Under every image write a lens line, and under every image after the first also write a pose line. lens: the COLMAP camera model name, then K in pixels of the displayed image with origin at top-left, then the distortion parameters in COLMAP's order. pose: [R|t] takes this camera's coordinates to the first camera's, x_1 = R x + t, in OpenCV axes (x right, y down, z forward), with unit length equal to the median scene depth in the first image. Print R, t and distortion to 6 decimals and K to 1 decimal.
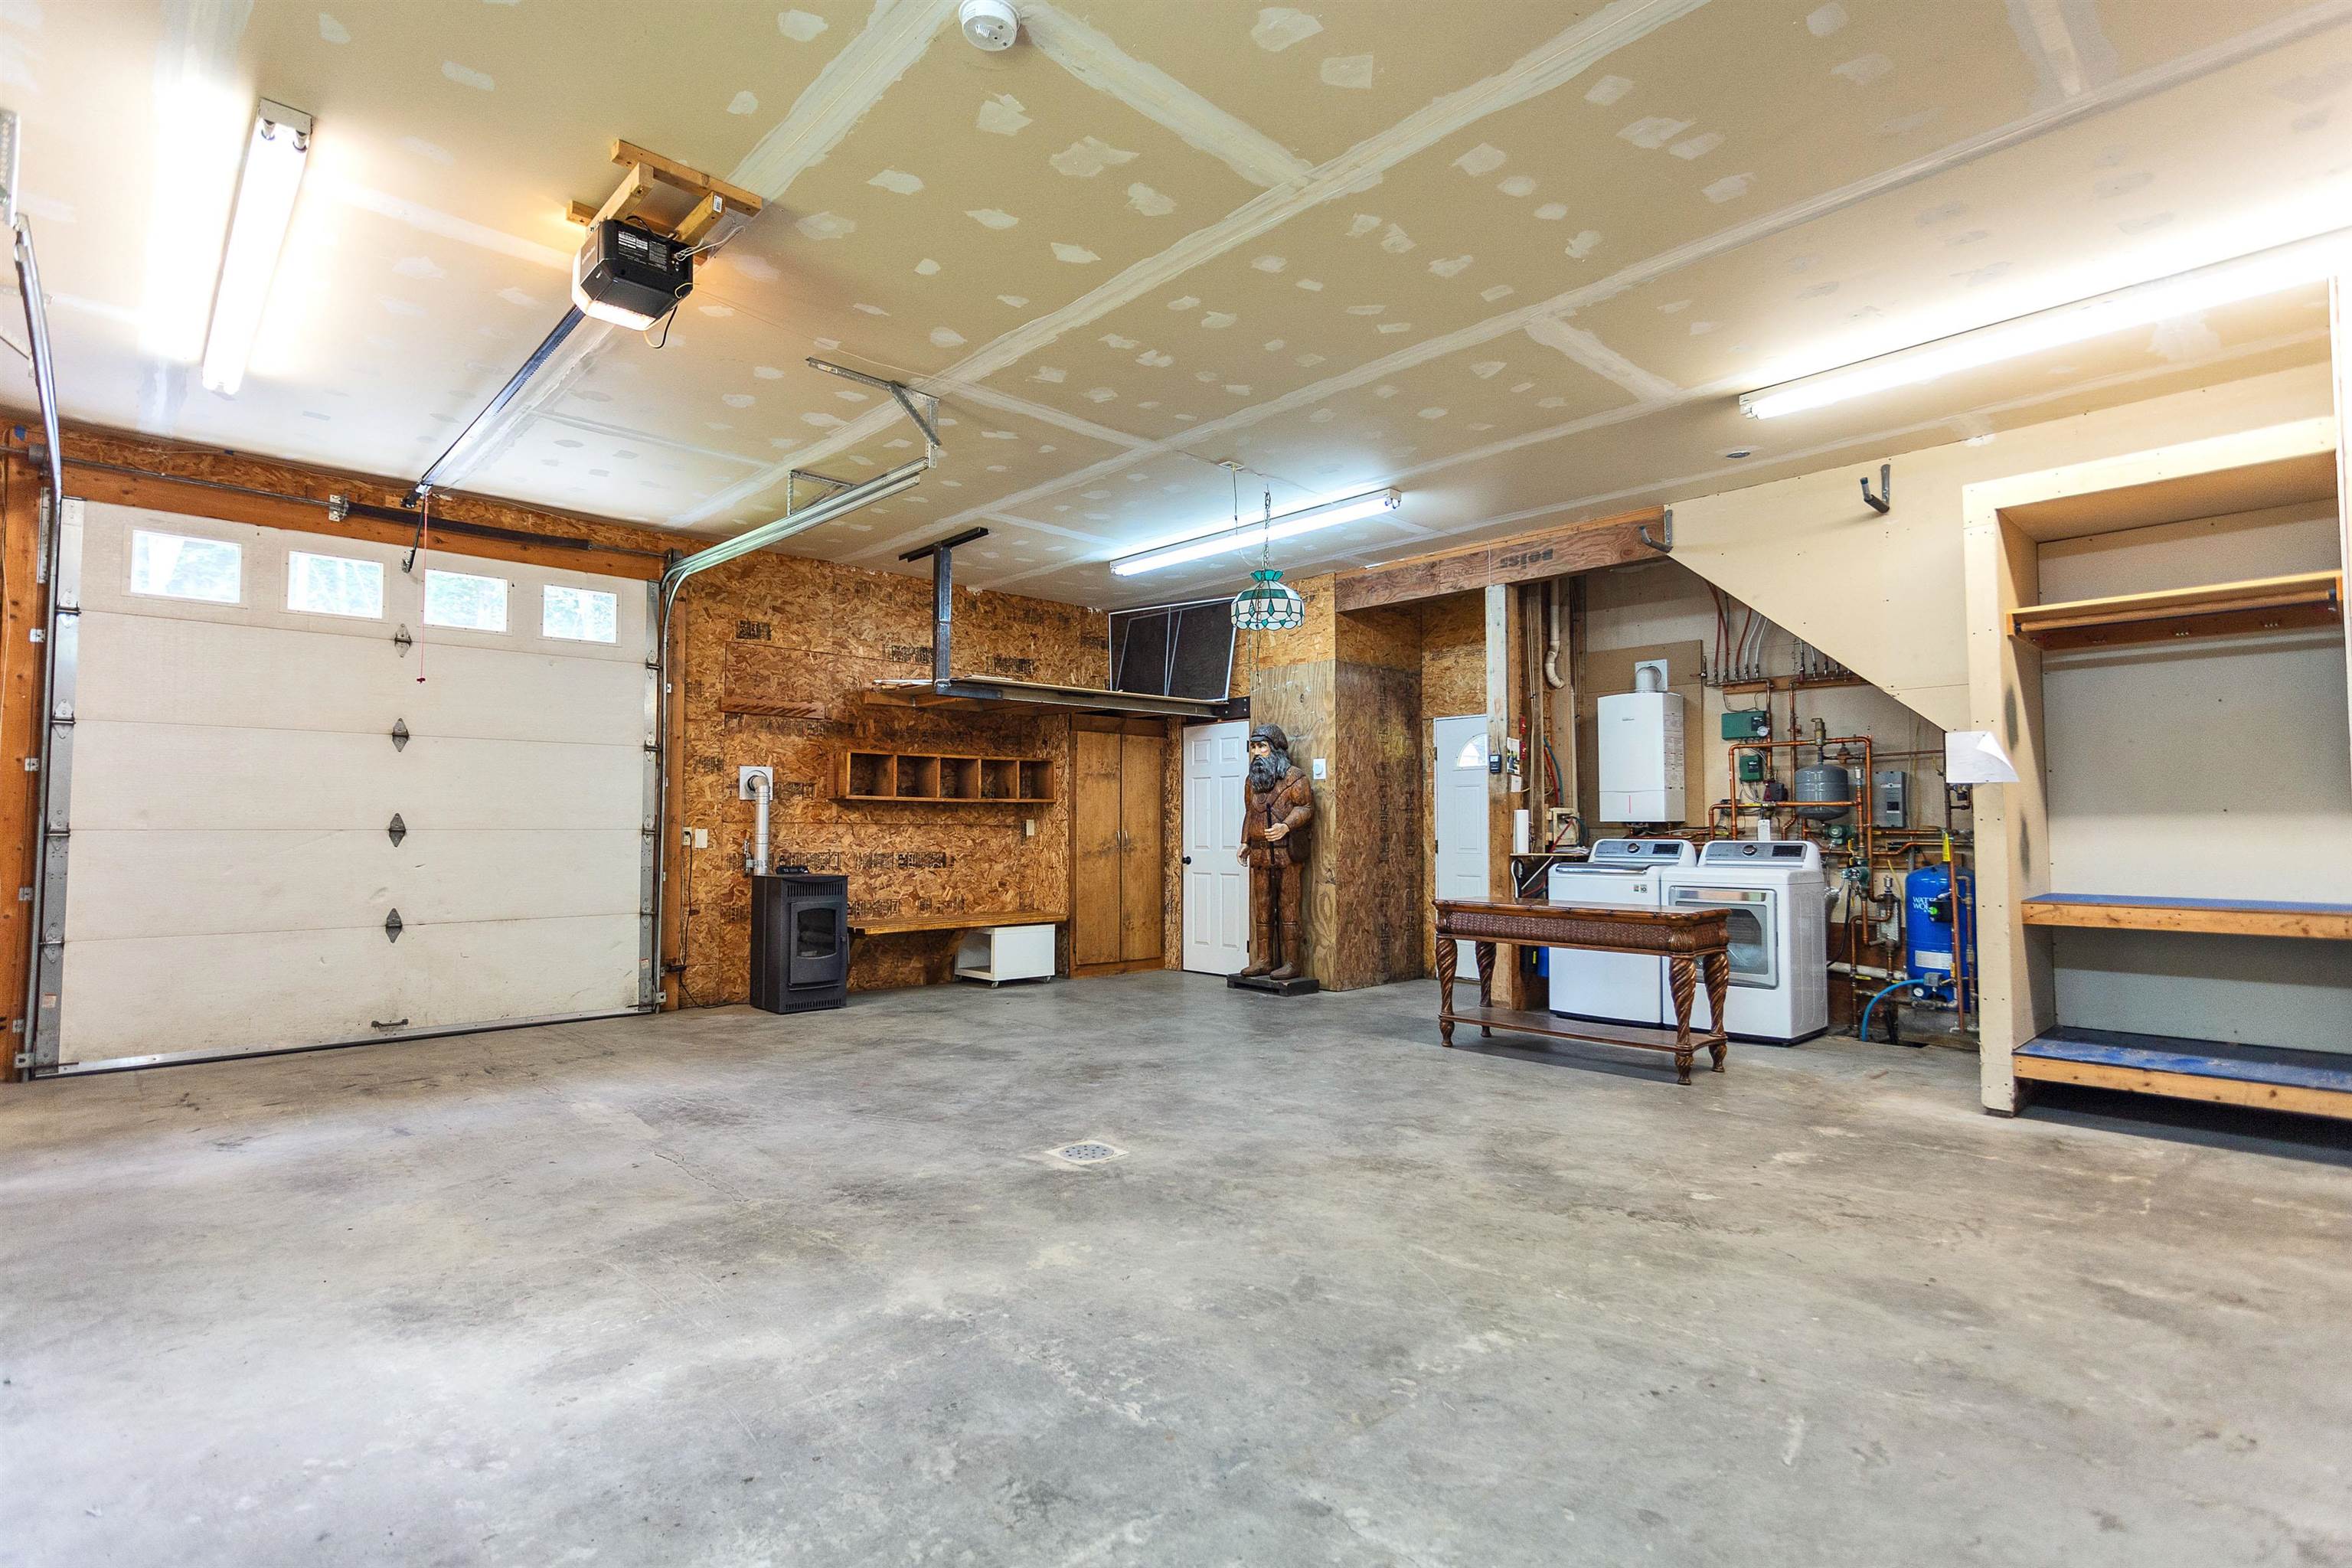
lens RADIAL K [[1136.4, 0, 1179.4], [0, 1136.4, 779.2], [0, 0, 1]] dist [0.010027, -0.000884]
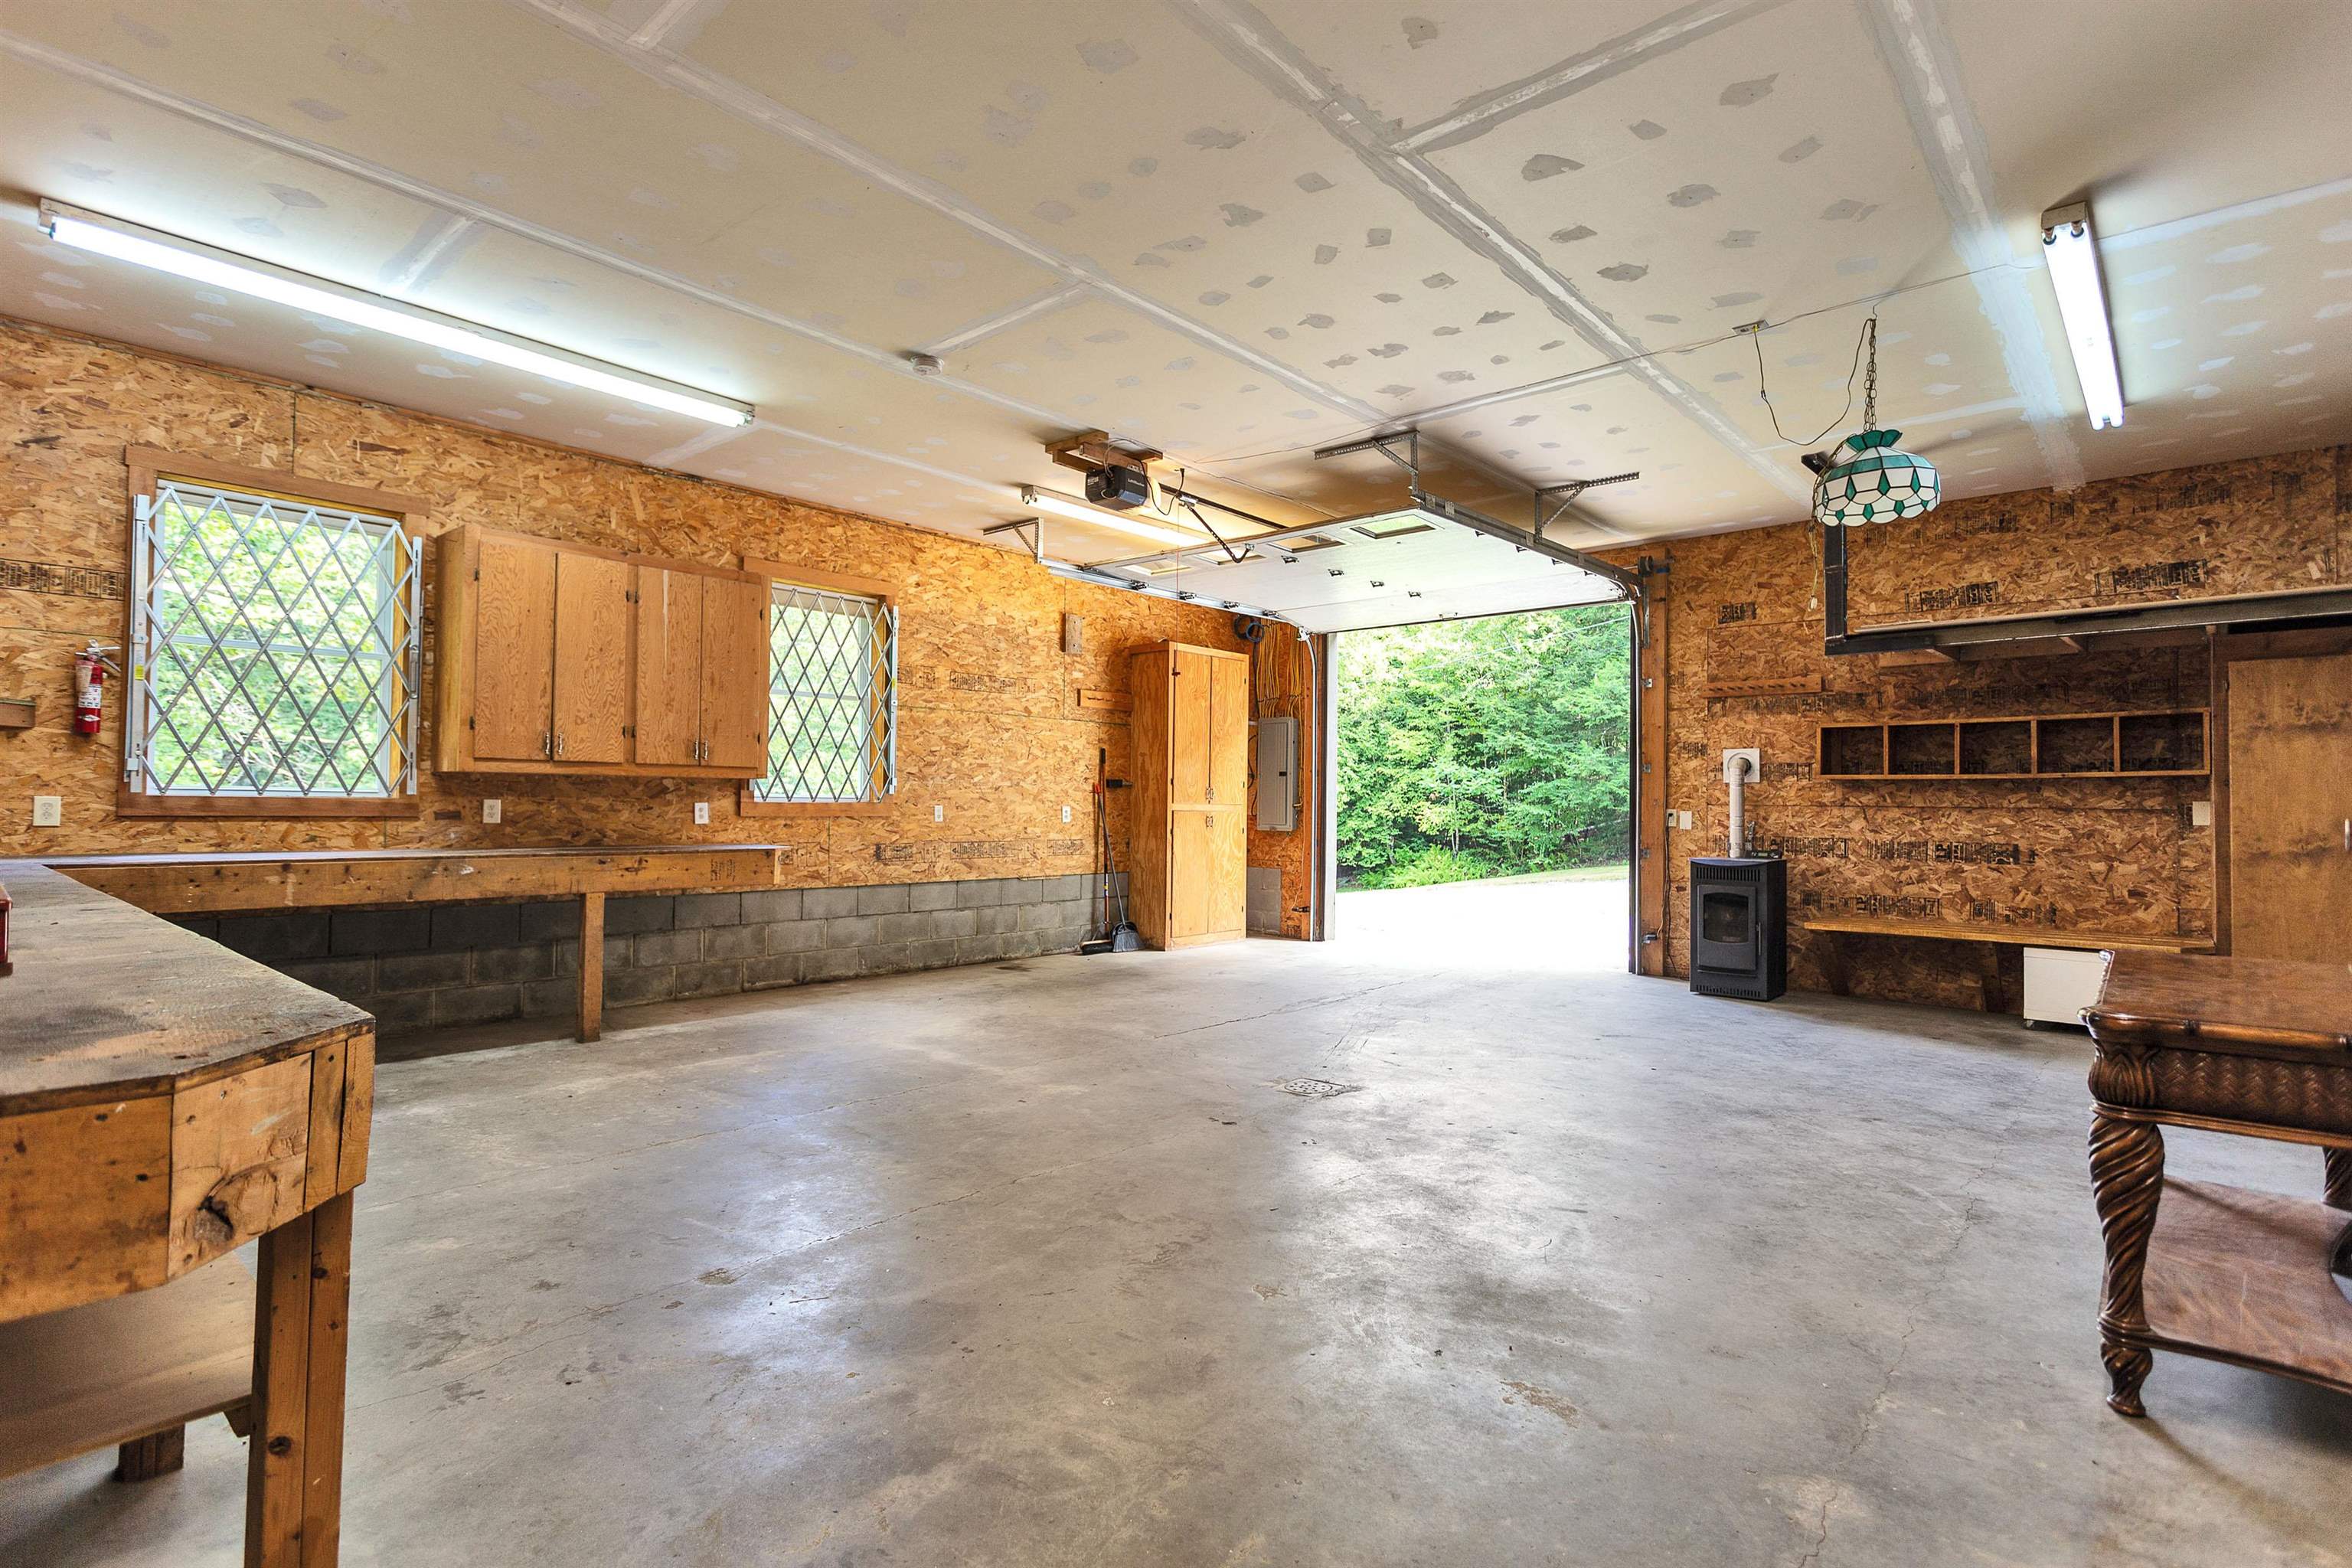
lens RADIAL K [[1136.4, 0, 1180.3], [0, 1136.4, 789.0], [0, 0, 1]] dist [0.010027, -0.000884]
pose [[0.088772, -0.014195, -0.995951, 1.254646], [0.035493, 0.999309, -0.011079, 0.038237], [0.995419, -0.034366, 0.089214, 0.913920]]
